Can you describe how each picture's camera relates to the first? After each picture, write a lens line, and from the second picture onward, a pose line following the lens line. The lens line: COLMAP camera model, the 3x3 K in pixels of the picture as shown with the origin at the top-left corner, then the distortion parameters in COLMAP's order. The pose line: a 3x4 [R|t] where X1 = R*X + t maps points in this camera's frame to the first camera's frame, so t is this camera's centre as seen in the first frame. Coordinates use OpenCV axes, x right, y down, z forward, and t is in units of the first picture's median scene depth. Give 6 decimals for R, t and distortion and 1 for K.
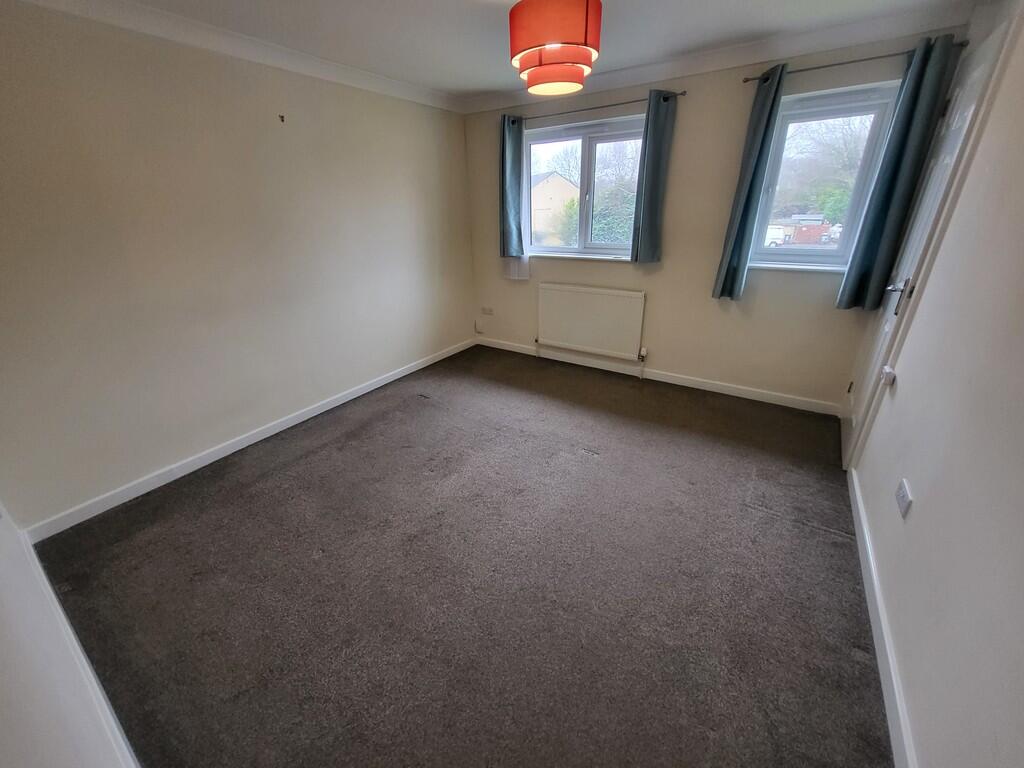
lens RADIAL K [[400.3, 0, 509.7], [0, 400.3, 379.1], [0, 0, 1]] dist [-0.013034, -0.000257]
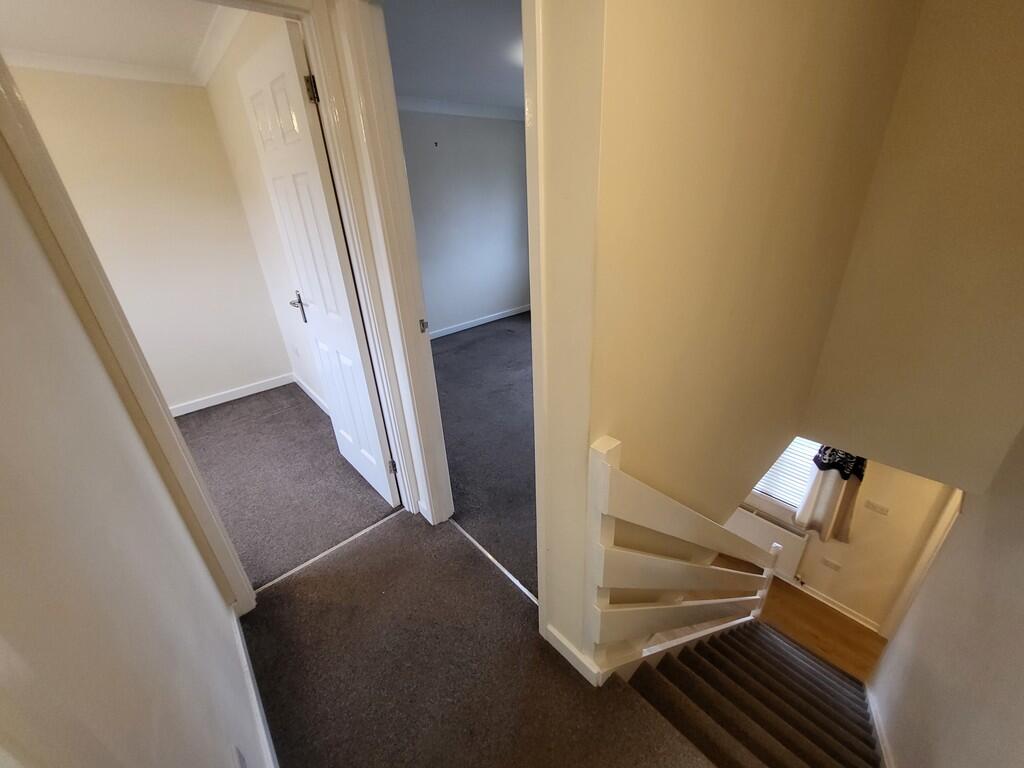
lens RADIAL K [[400.3, 0, 515.2], [0, 400.3, 381.5], [0, 0, 1]] dist [-0.013034, -0.000257]
pose [[0.971014, 0.087986, -0.222240, 0.149087], [-0.078880, 0.995652, 0.049540, 0.162676], [0.225633, -0.030574, 0.973733, -0.438108]]
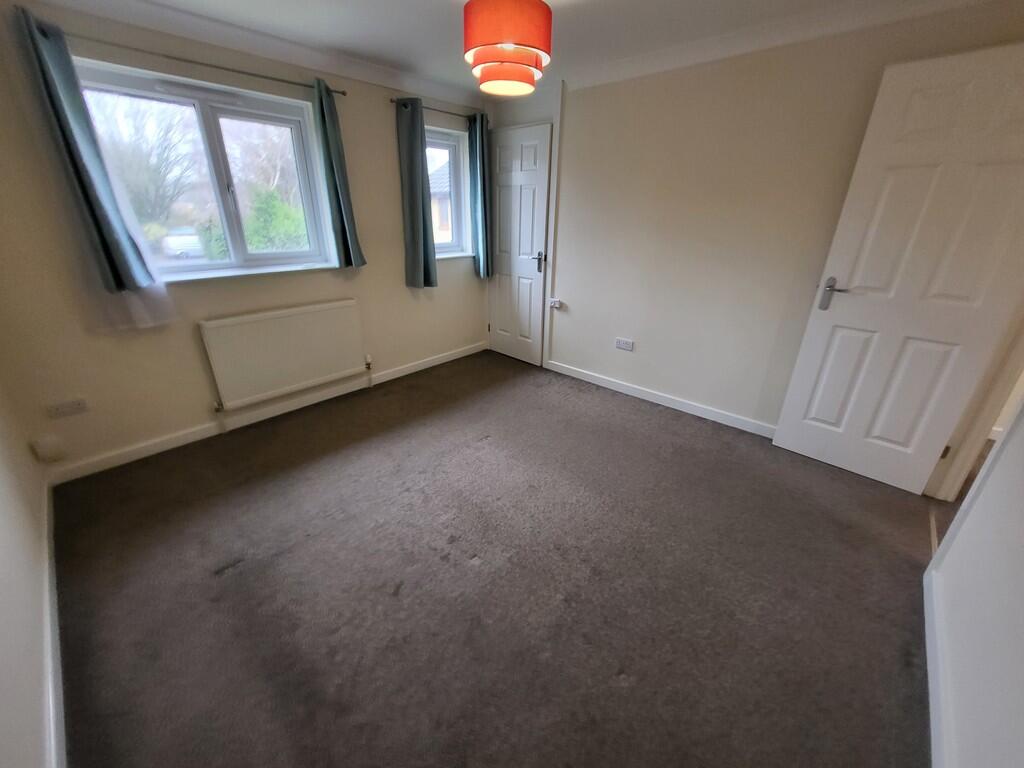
lens RADIAL K [[400.3, 0, 512.9], [0, 400.3, 381.1], [0, 0, 1]] dist [-0.013034, -0.000257]
pose [[0.140217, -0.358561, 0.922915, -0.589734], [0.375286, 0.881819, 0.285579, -0.187813], [-0.916242, 0.306314, 0.258209, 0.509695]]
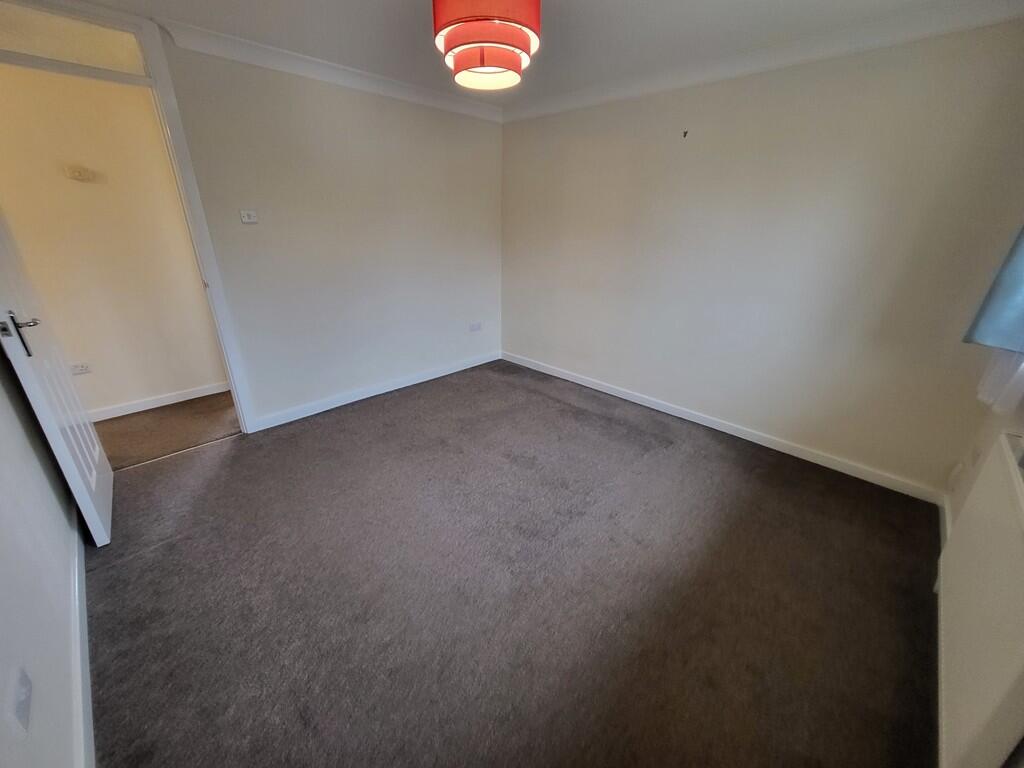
lens RADIAL K [[400.3, 0, 514.0], [0, 400.3, 380.6], [0, 0, 1]] dist [-0.013034, -0.000257]
pose [[-0.191274, 0.384224, -0.903209, 0.596963], [-0.394664, 0.812429, 0.429185, -0.324377], [0.898696, 0.438556, -0.003757, 0.722130]]
